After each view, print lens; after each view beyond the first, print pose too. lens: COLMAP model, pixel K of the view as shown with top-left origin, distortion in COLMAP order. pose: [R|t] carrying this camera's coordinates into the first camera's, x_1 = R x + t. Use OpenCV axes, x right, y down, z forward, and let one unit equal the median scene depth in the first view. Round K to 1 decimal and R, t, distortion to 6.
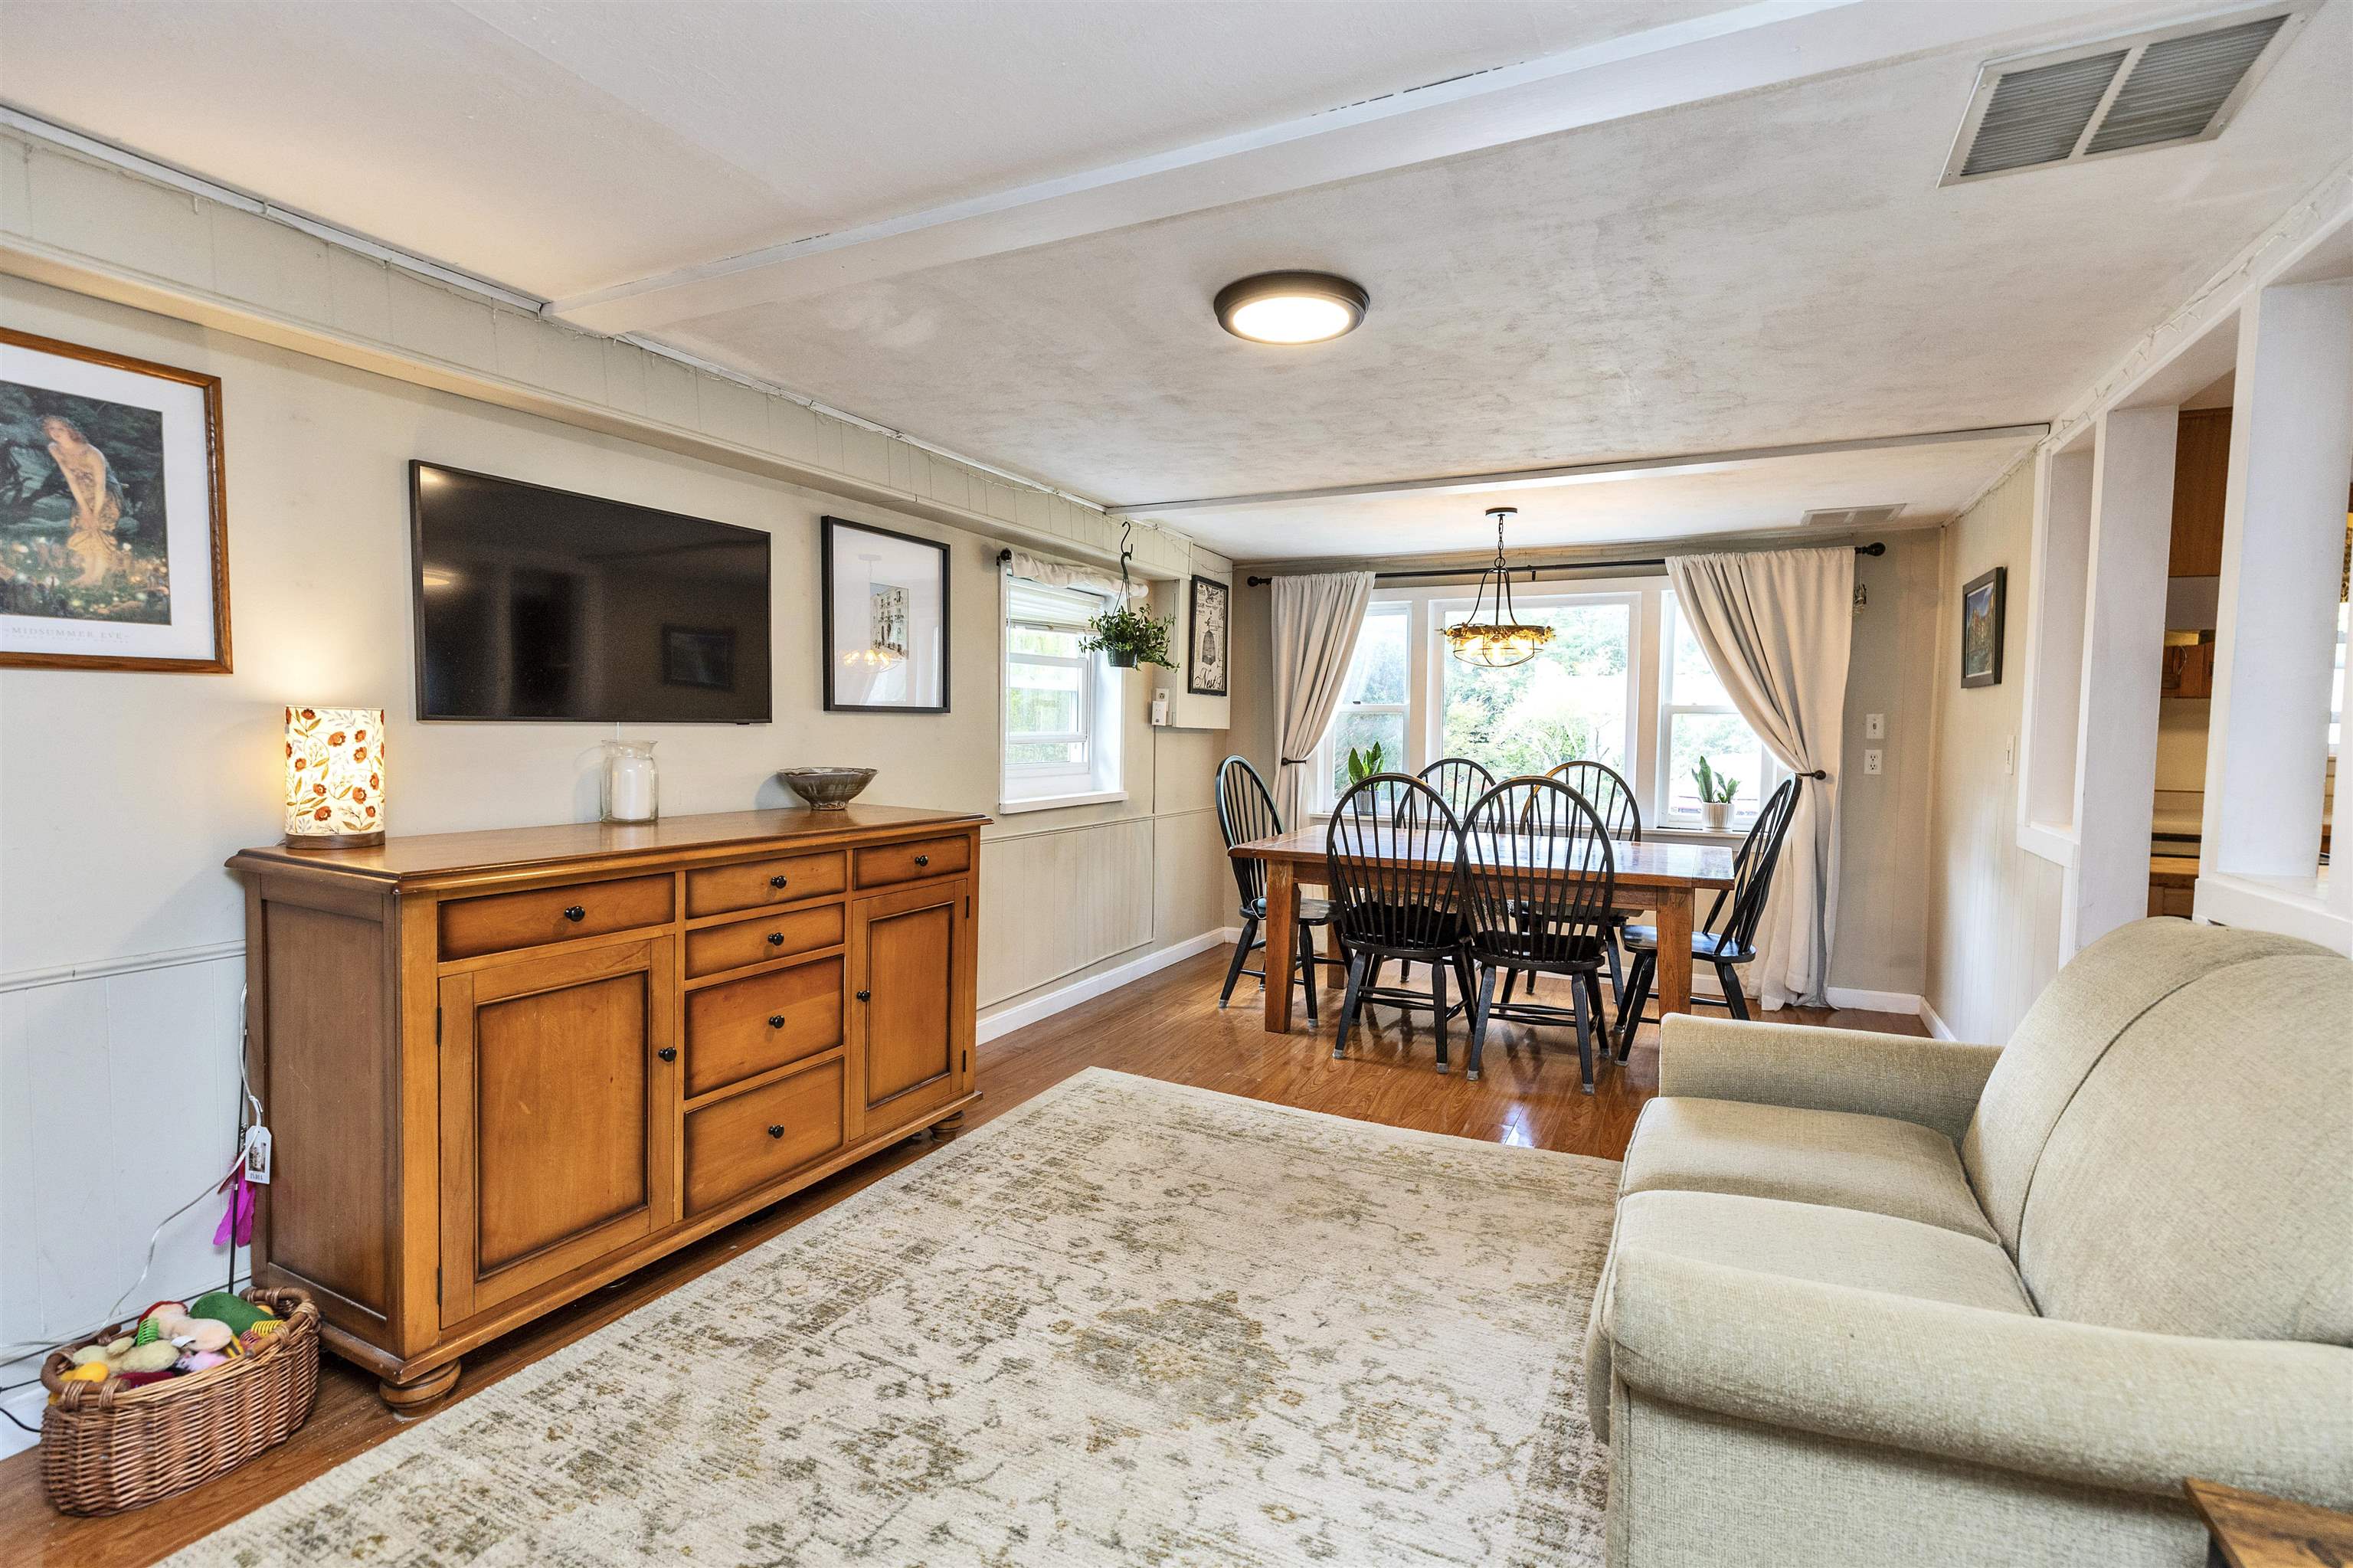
lens RADIAL K [[1061.9, 0, 1187.5], [0, 1061.9, 783.2], [0, 0, 1]] dist [0.001817, 0.000225]
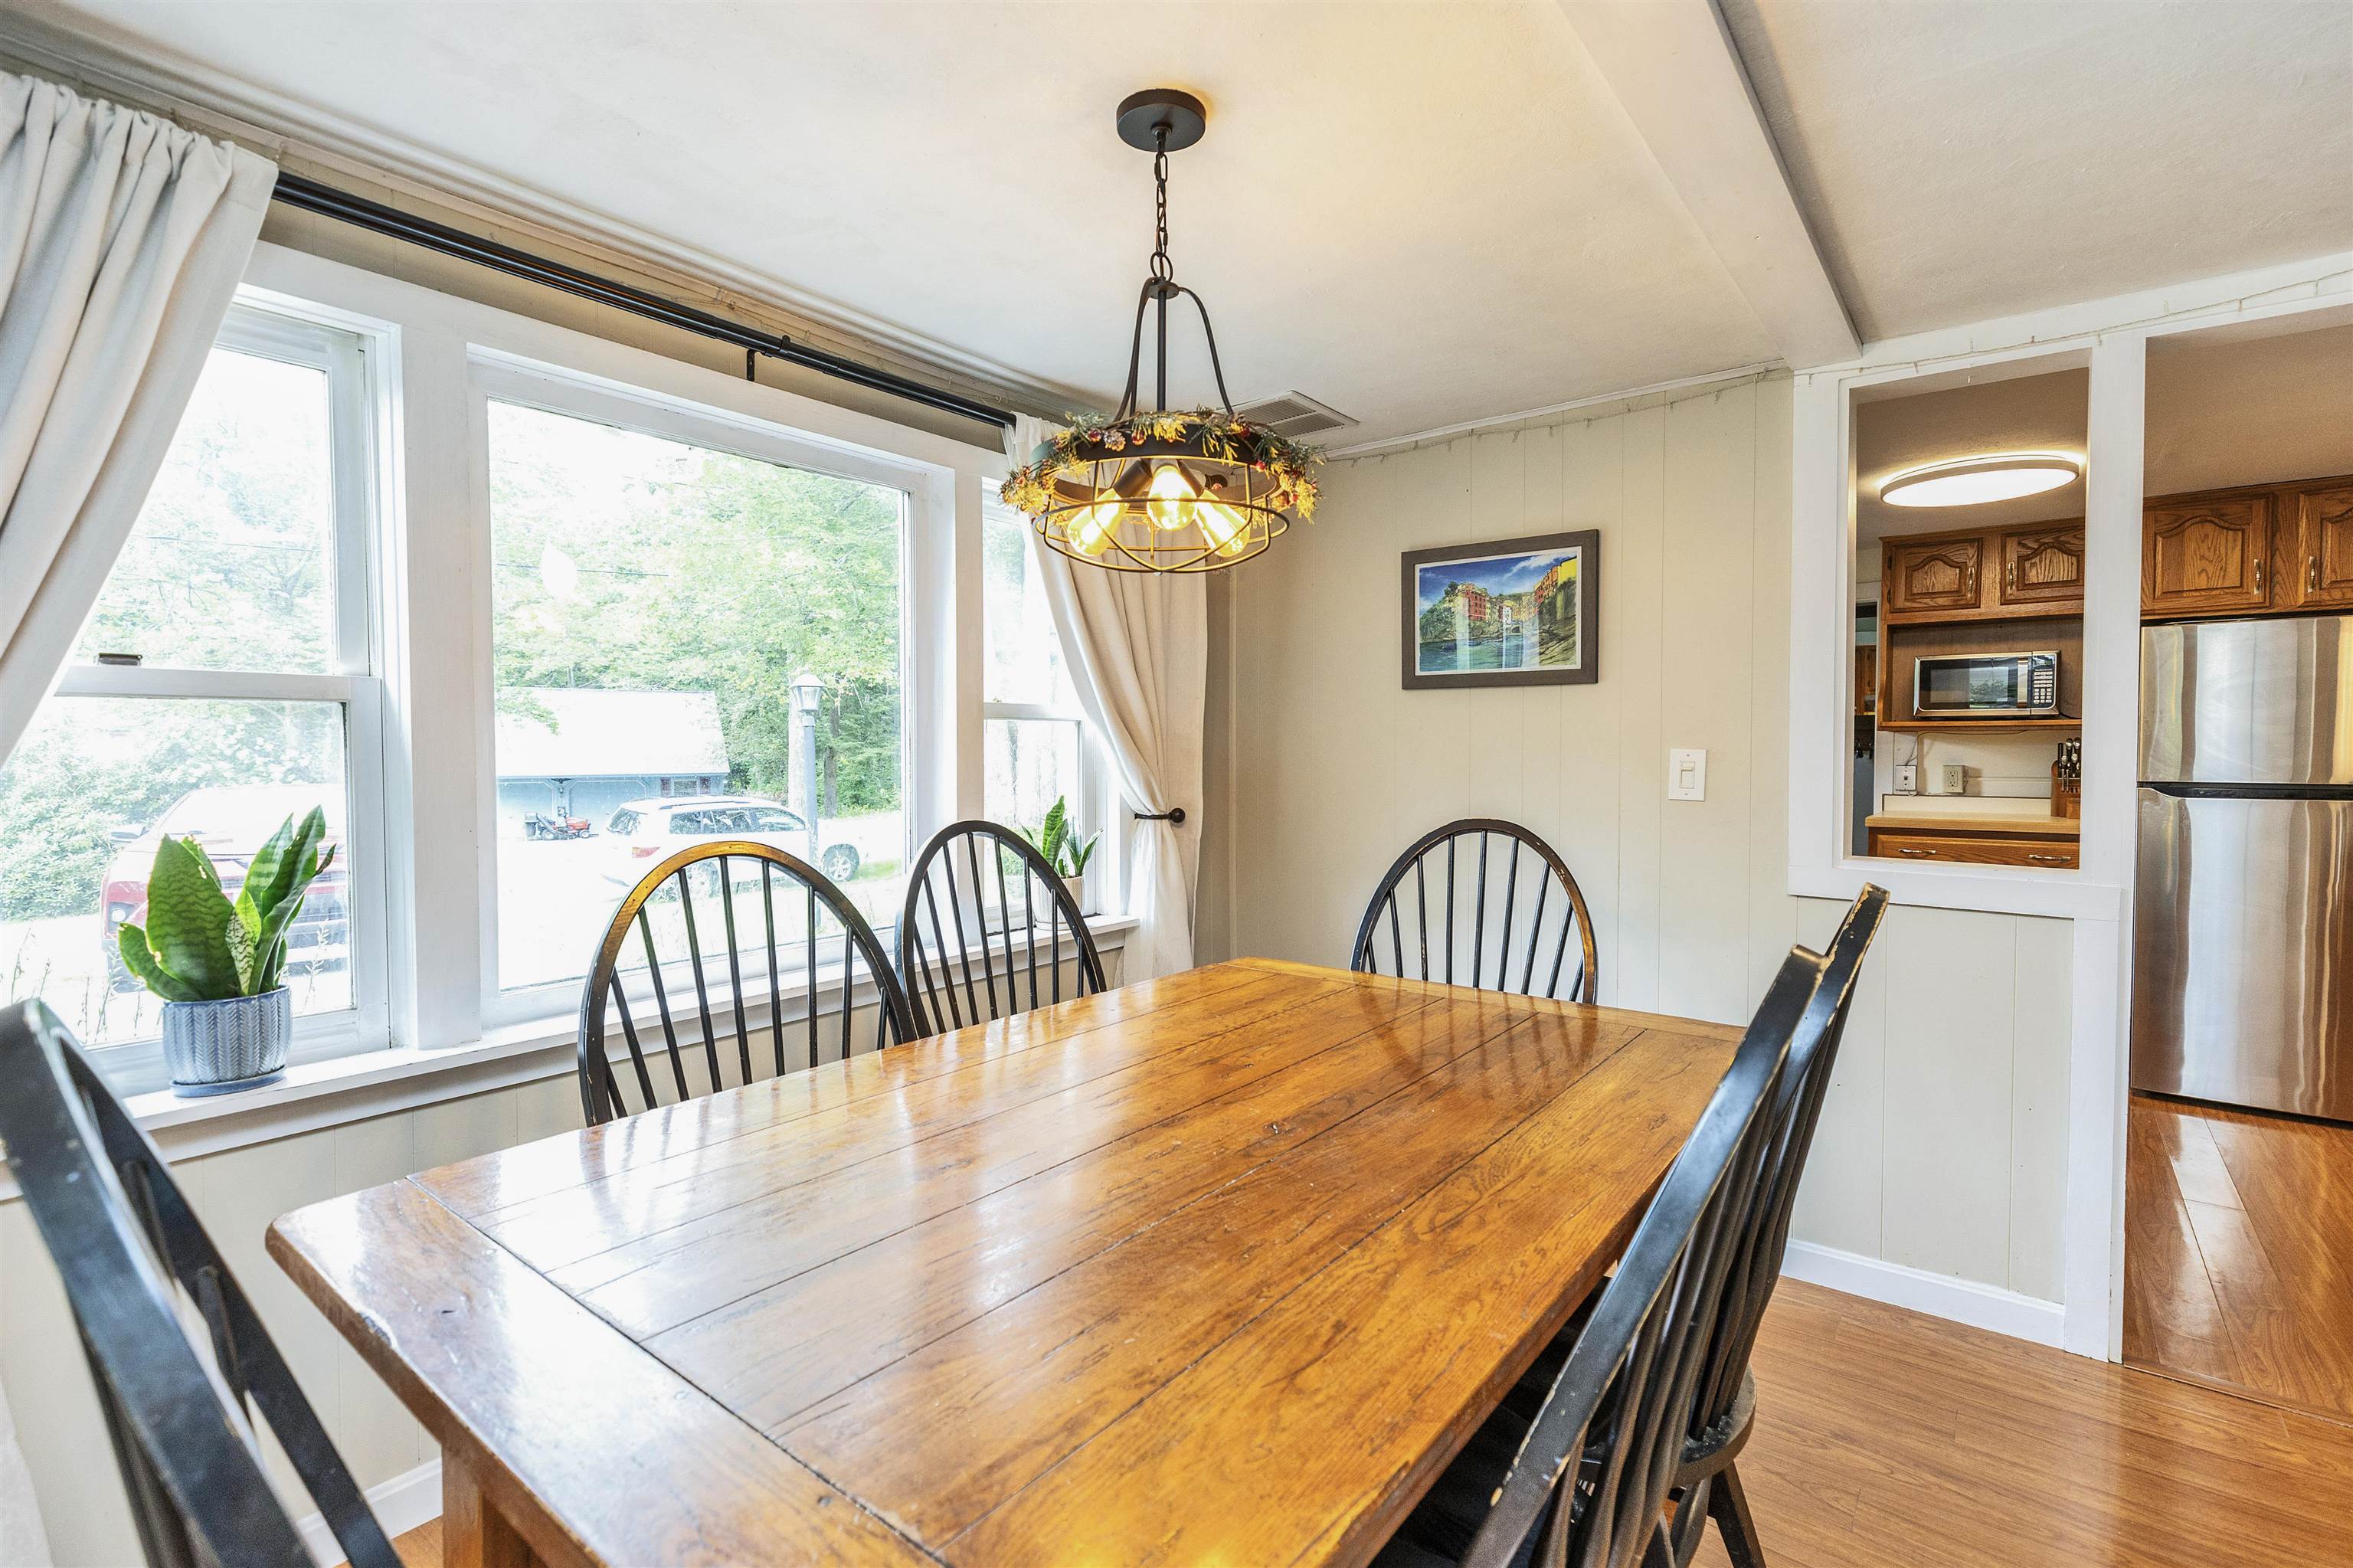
lens RADIAL K [[1061.9, 0, 1187.5], [0, 1061.9, 783.2], [0, 0, 1]] dist [0.001817, 0.000225]
pose [[0.184197, -0.046052, 0.981810, -0.043996], [0.066860, 0.997175, 0.034229, -0.050594], [-0.980613, 0.059339, 0.186756, 0.870194]]
